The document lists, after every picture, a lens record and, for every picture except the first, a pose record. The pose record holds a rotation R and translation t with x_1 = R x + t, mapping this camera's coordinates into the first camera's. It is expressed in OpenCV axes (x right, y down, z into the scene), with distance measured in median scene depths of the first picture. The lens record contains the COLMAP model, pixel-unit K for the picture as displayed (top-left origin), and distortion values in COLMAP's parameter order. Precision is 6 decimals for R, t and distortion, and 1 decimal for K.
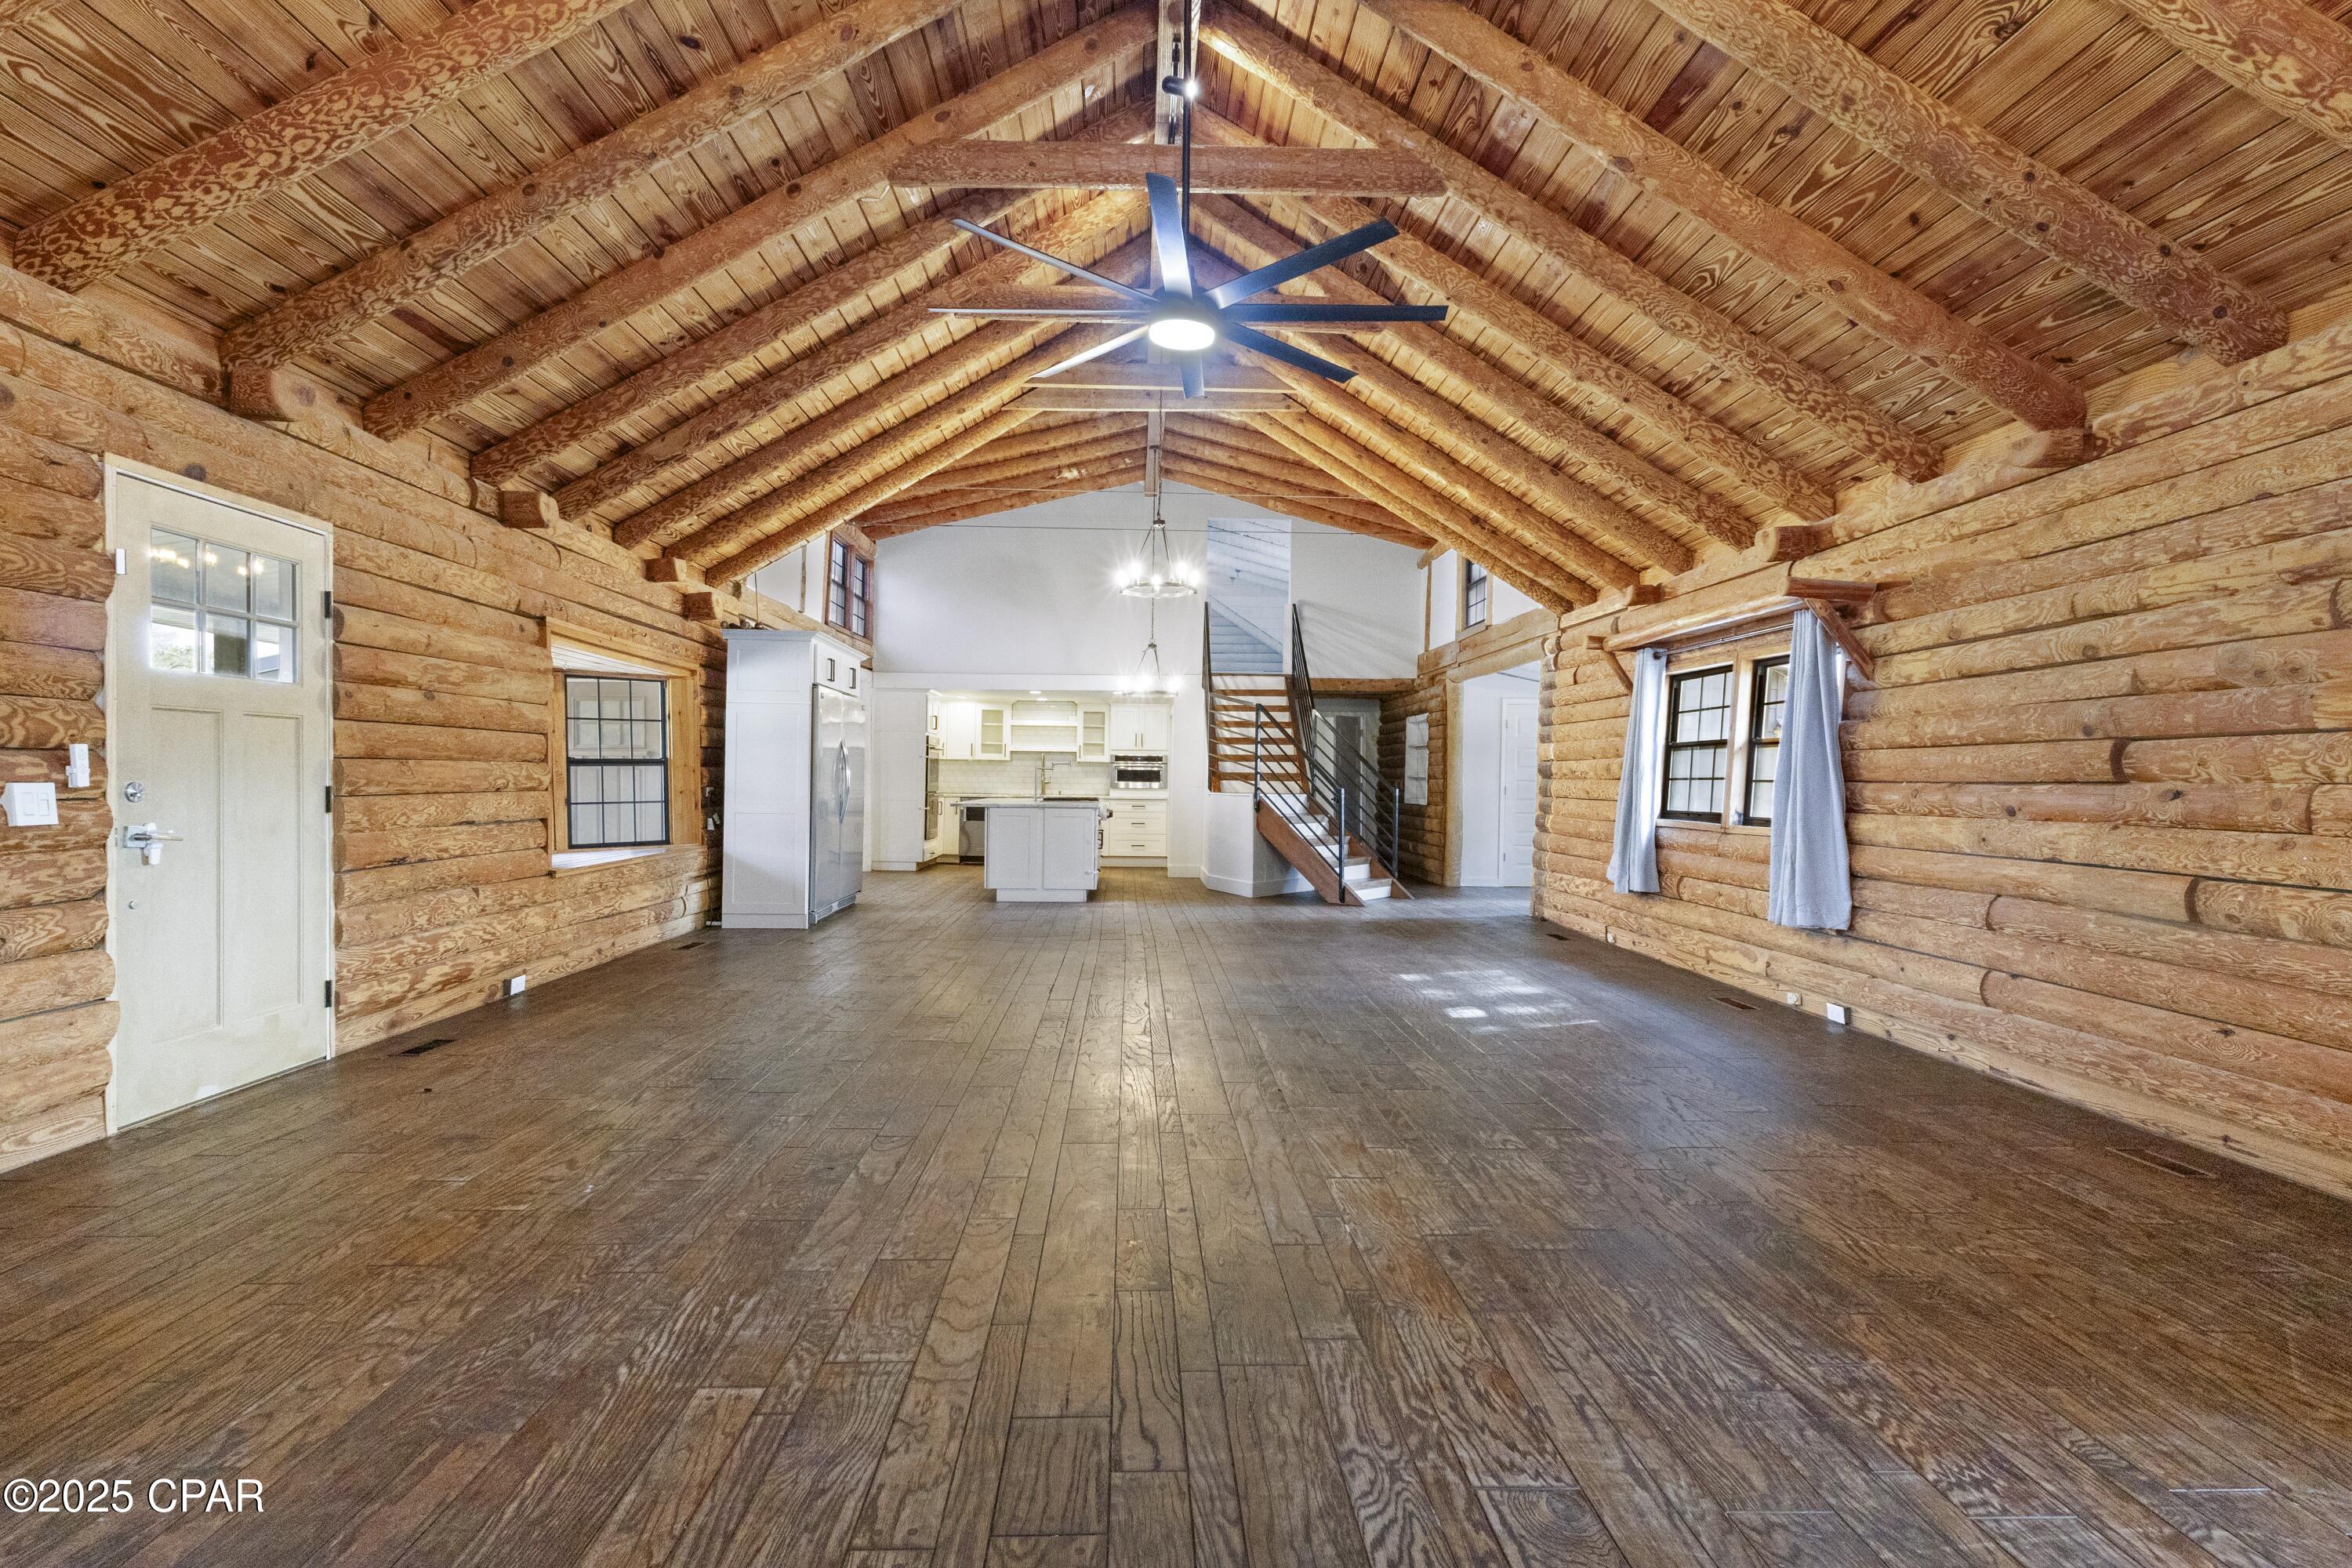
lens RADIAL K [[1119.7, 0, 1174.0], [0, 1119.7, 784.4], [0, 0, 1]] dist [0.003611, 0.000214]
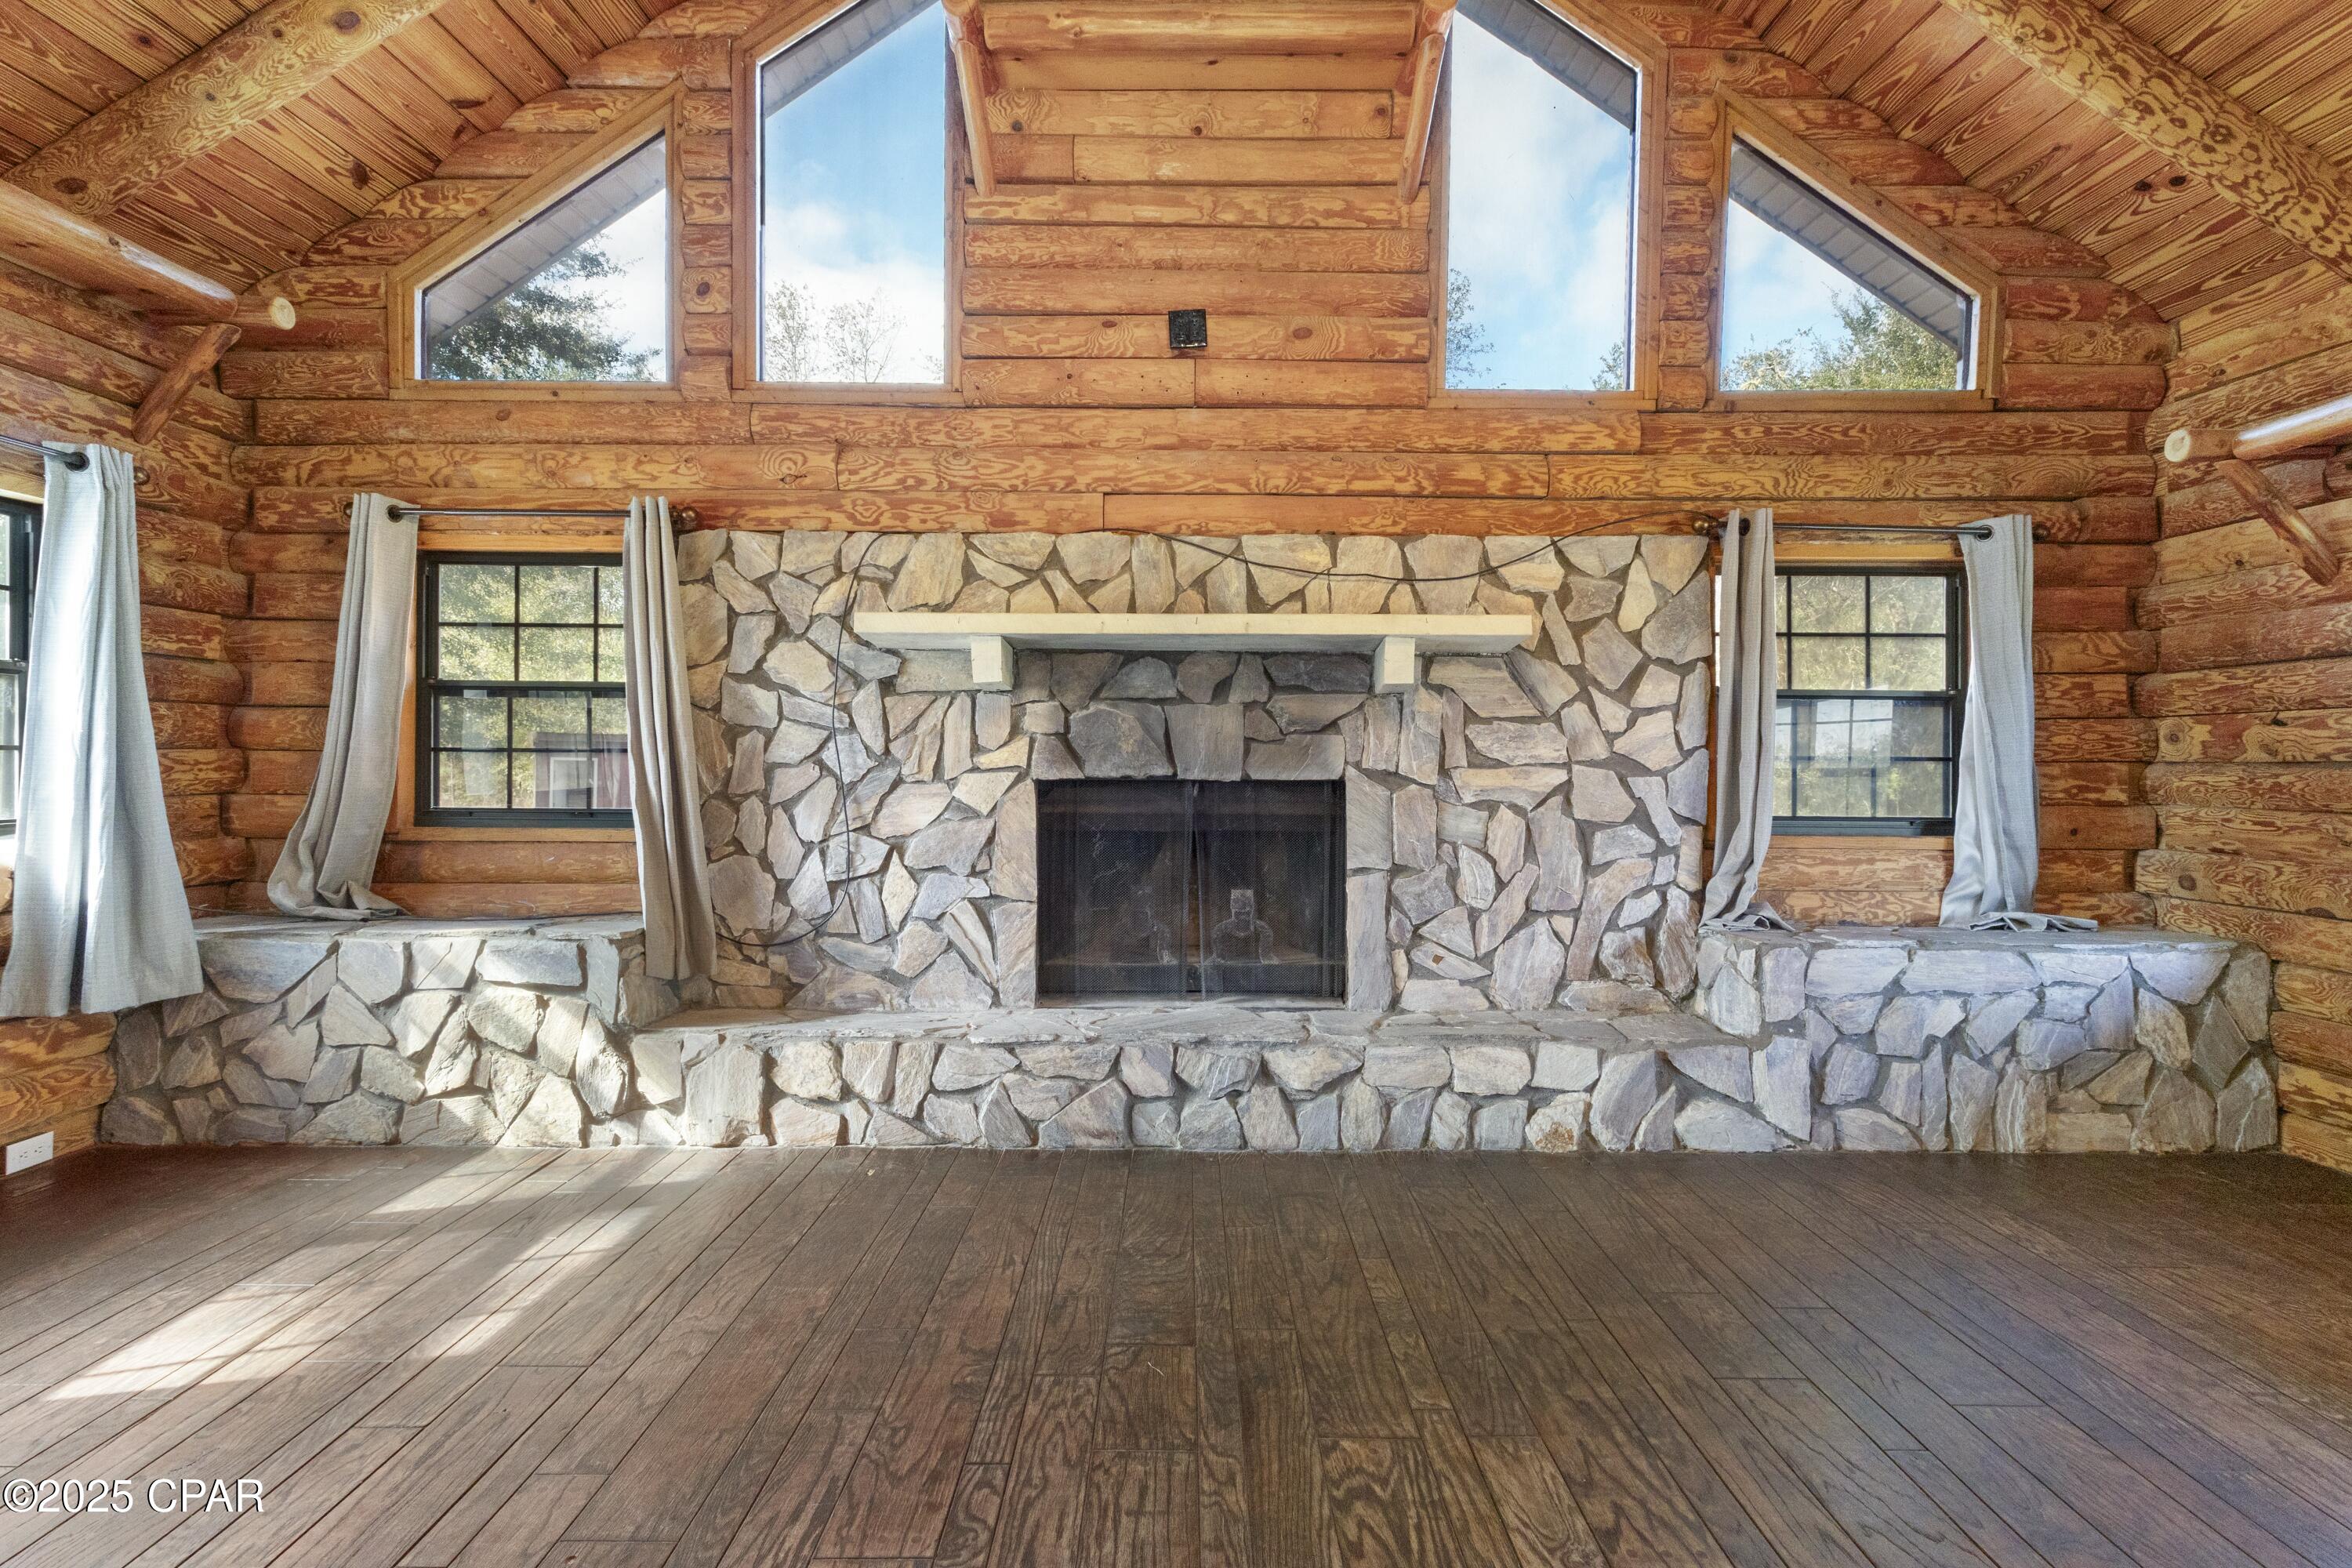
lens RADIAL K [[1119.7, 0, 1178.1], [0, 1119.7, 783.7], [0, 0, 1]] dist [0.003611, 0.000214]
pose [[0.047018, -0.016582, 0.998756, -0.060194], [-0.003288, 0.999854, 0.016755, 0.000243], [-0.998889, -0.004071, 0.046957, 0.684227]]
